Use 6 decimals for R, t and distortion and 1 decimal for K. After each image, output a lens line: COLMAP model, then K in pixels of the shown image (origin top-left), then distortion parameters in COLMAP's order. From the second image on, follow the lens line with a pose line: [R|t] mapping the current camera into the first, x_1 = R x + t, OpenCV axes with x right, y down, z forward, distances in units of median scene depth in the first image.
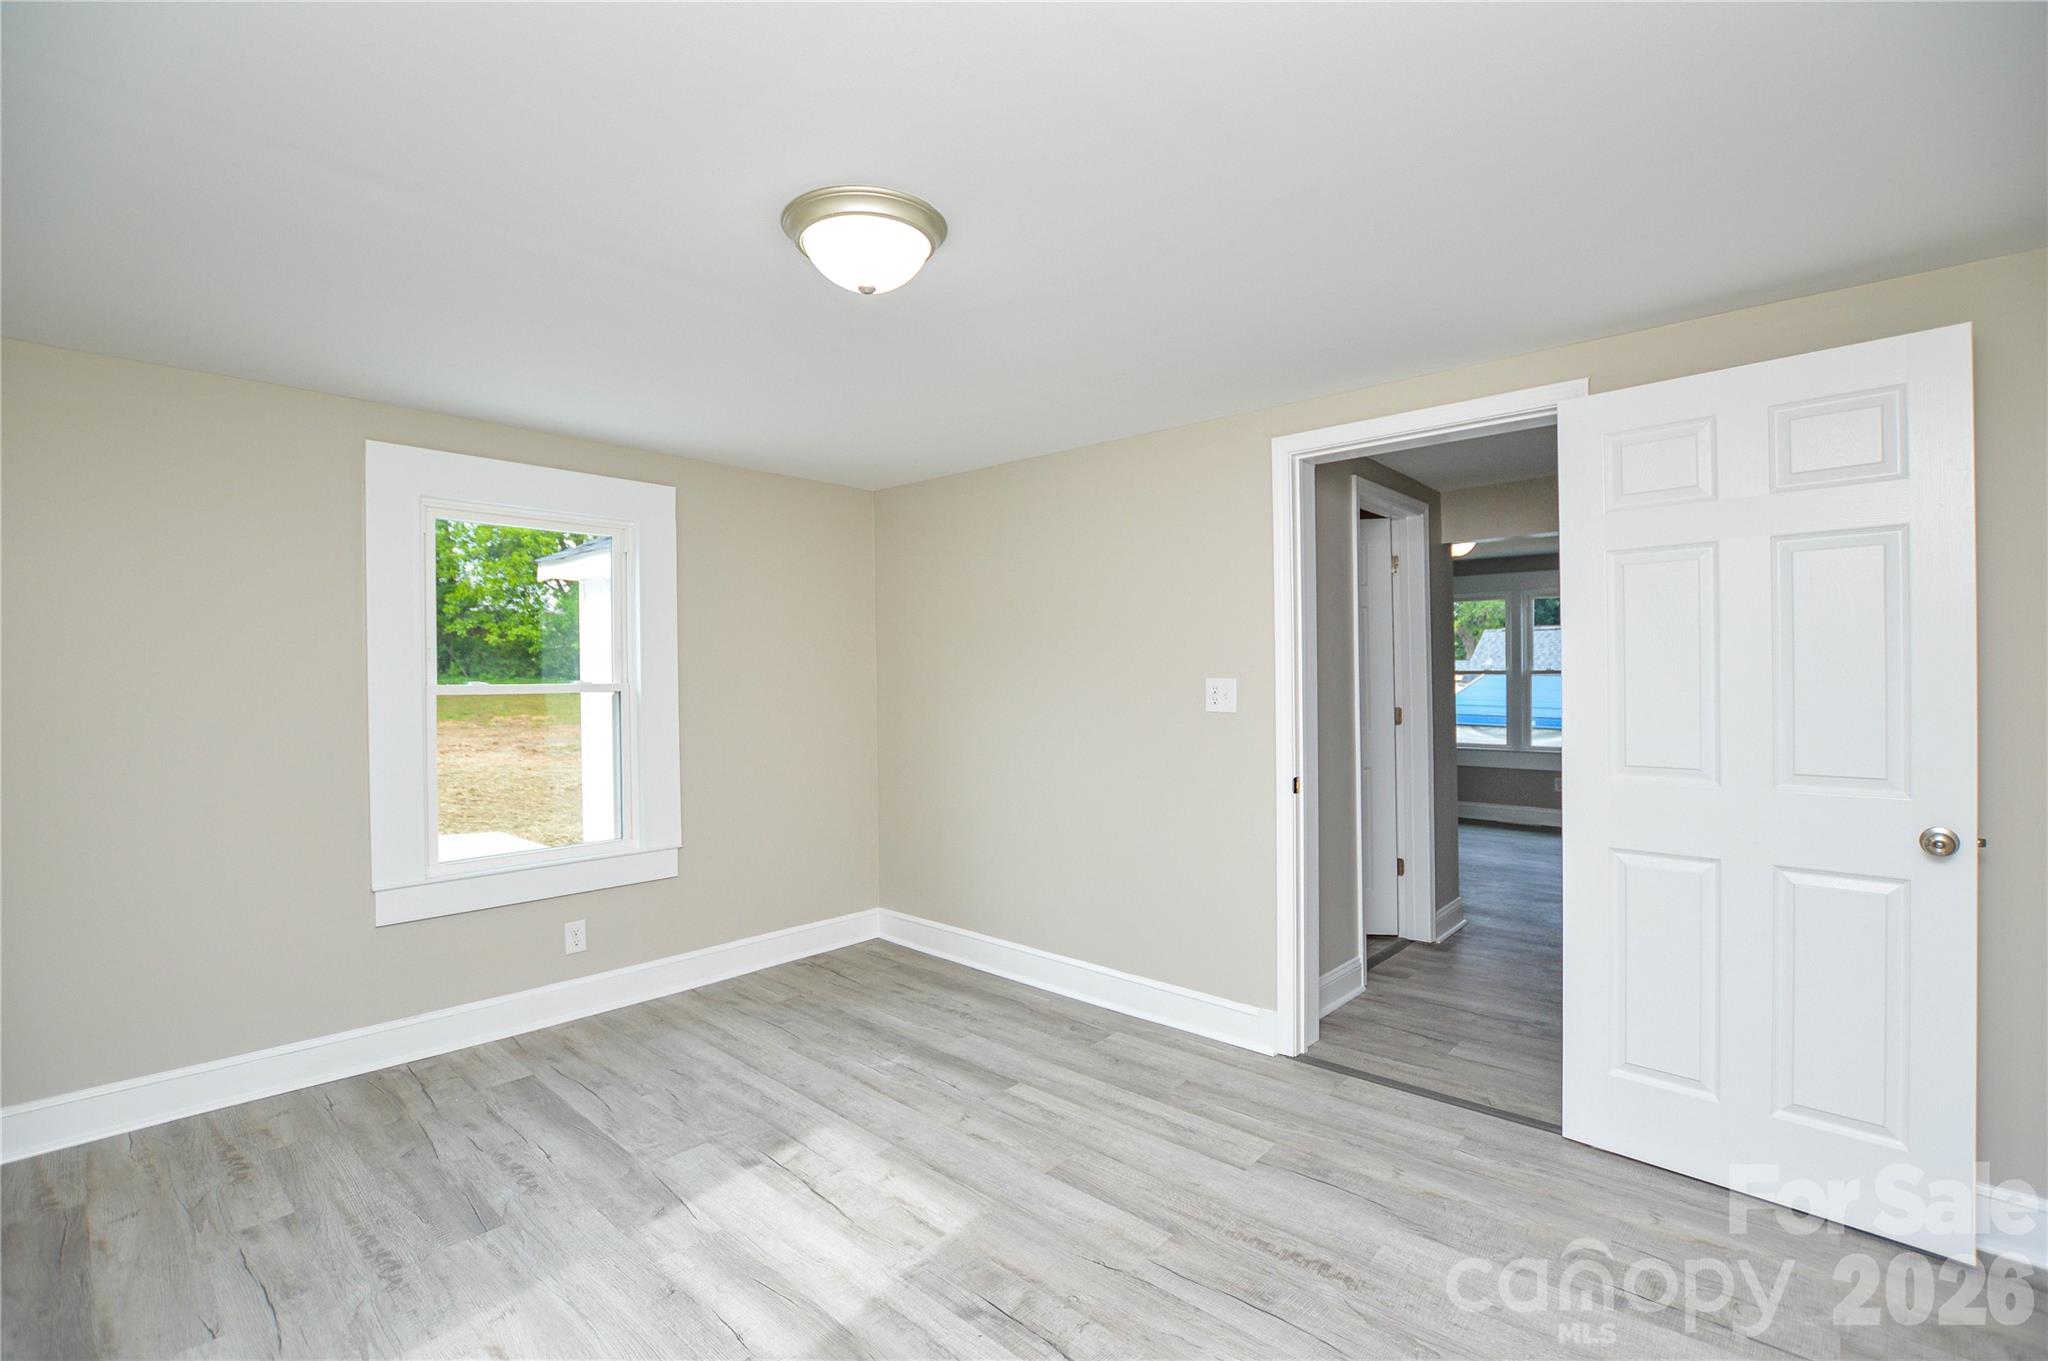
lens RADIAL K [[920.8, 0, 1017.6], [0, 920.8, 682.0], [0, 0, 1]] dist [-0.026291, 0.000312]
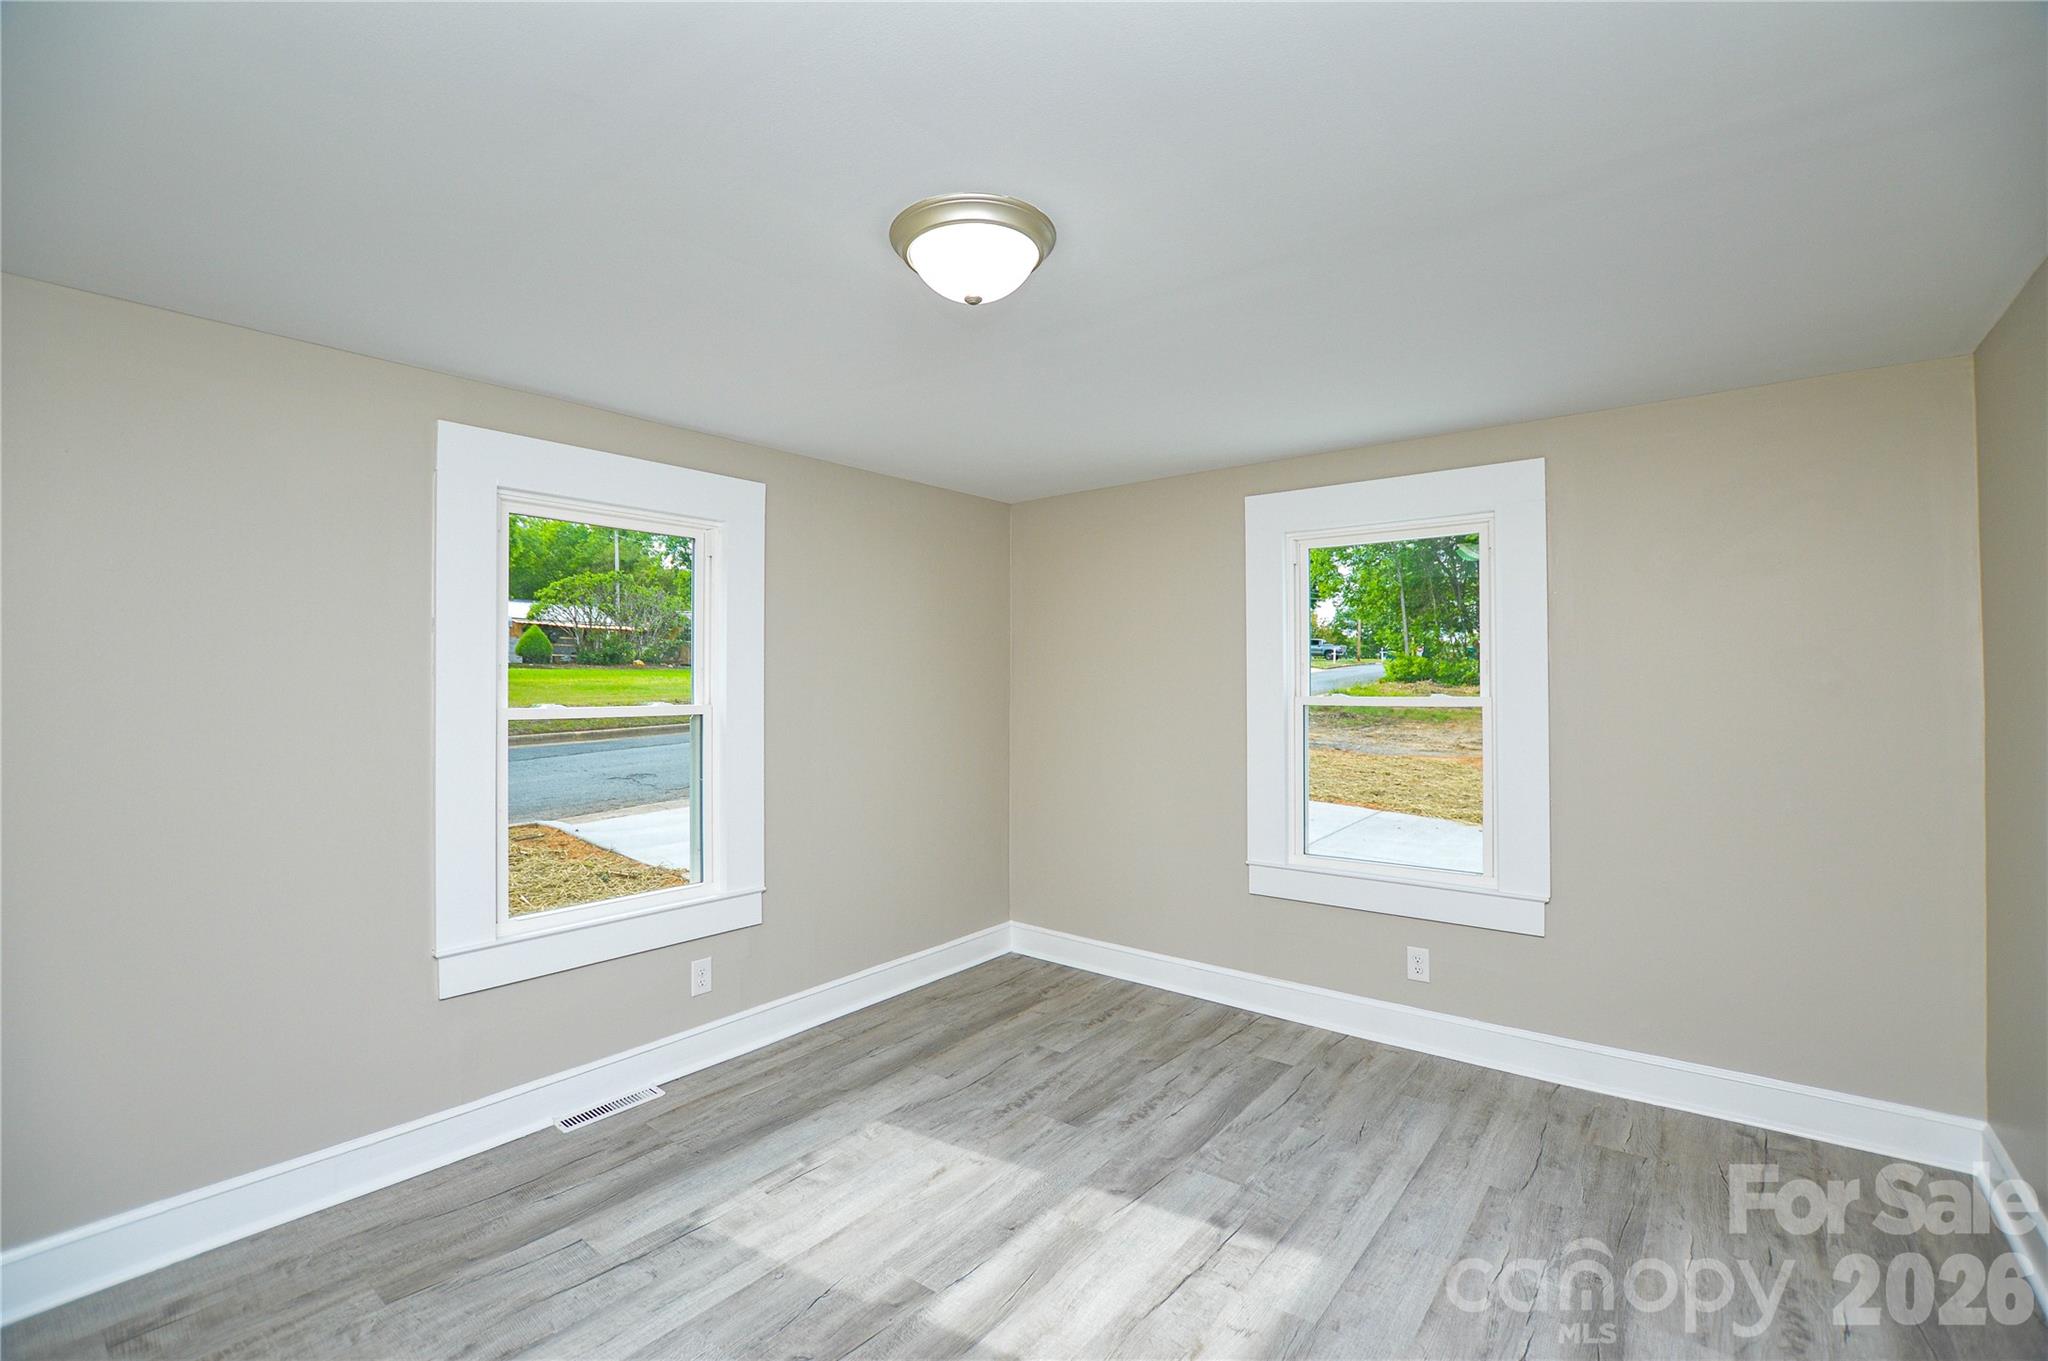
lens RADIAL K [[920.8, 0, 1017.6], [0, 920.8, 682.0], [0, 0, 1]] dist [-0.026291, 0.000312]
pose [[0.062692, 0.003299, -0.998027, 0.553023], [-0.008061, 0.999964, 0.002799, -0.015359], [0.998000, 0.007870, 0.062717, 0.668655]]
